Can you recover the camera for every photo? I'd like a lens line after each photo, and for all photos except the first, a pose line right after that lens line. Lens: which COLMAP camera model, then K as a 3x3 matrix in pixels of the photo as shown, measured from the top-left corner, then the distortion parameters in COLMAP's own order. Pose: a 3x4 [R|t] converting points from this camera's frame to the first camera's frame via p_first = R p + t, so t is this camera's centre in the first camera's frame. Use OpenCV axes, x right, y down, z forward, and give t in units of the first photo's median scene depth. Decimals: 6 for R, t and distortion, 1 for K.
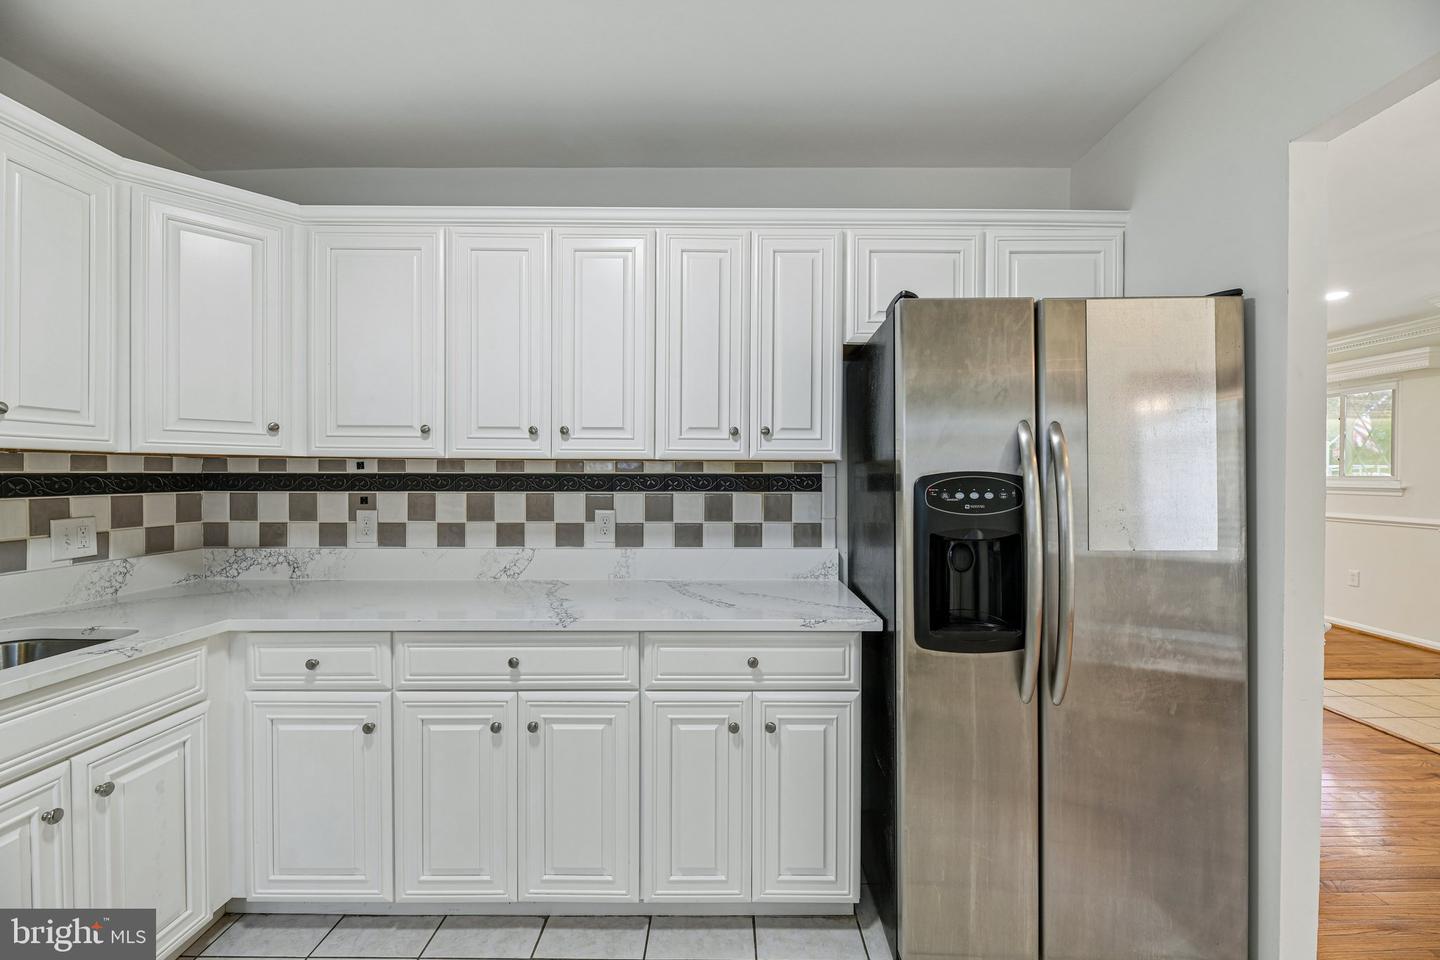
lens RADIAL K [[585.7, 0, 727.7], [0, 585.7, 479.3], [0, 0, 1]] dist [-0.002773, -0.001314]
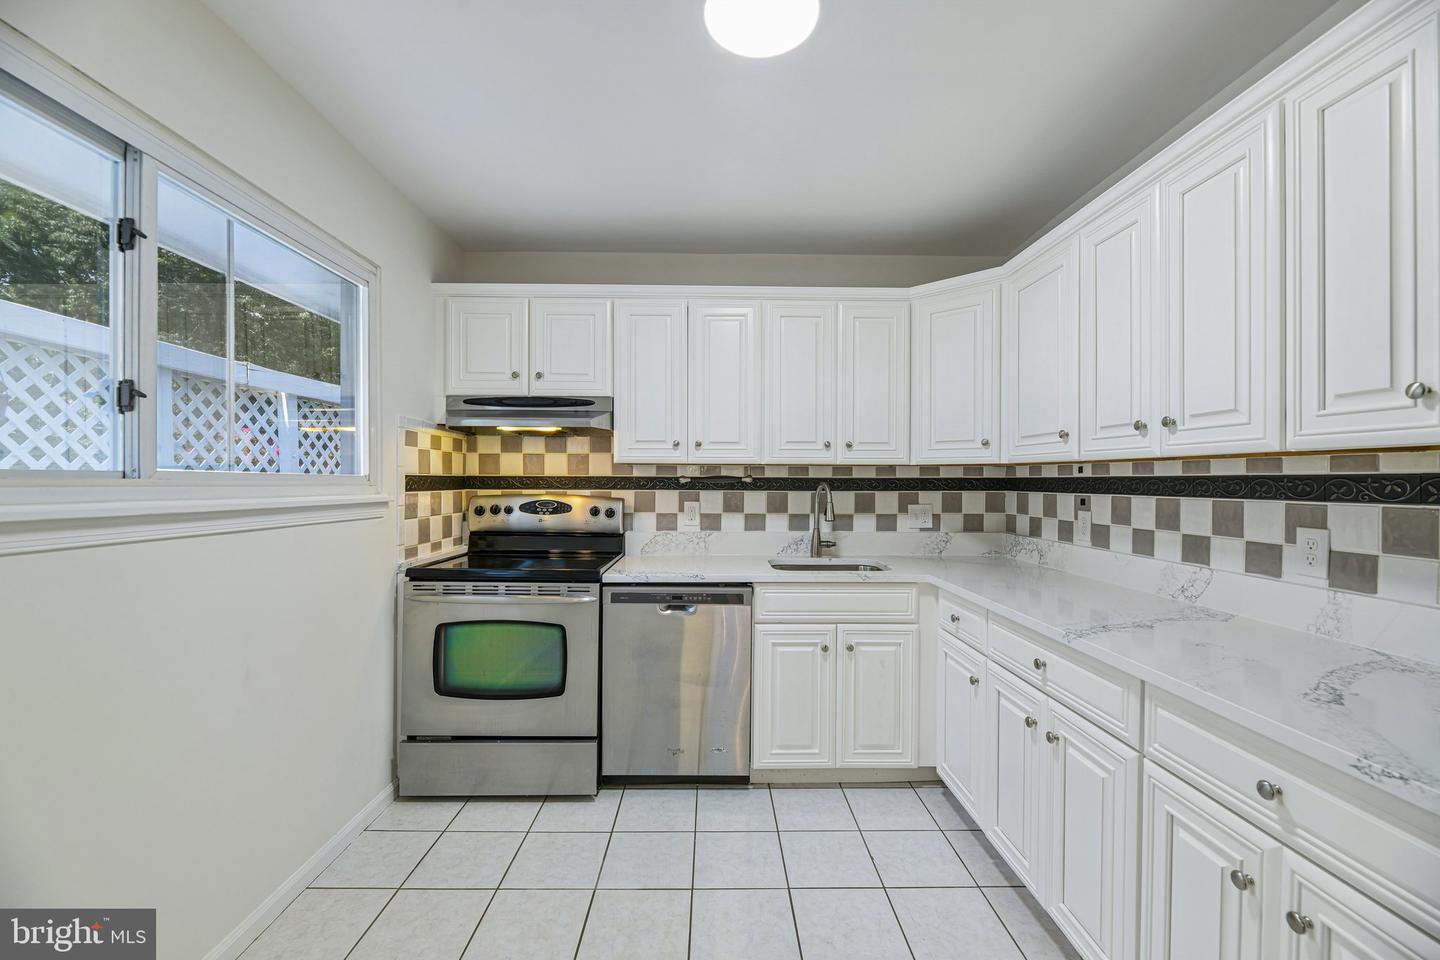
lens RADIAL K [[585.7, 0, 714.7], [0, 585.7, 478.4], [0, 0, 1]] dist [-0.002773, -0.001314]
pose [[0.008656, -0.004944, -0.999950, 0.596982], [-0.007419, 0.999960, -0.005009, 0.004308], [0.999935, 0.007462, 0.008619, 0.411192]]
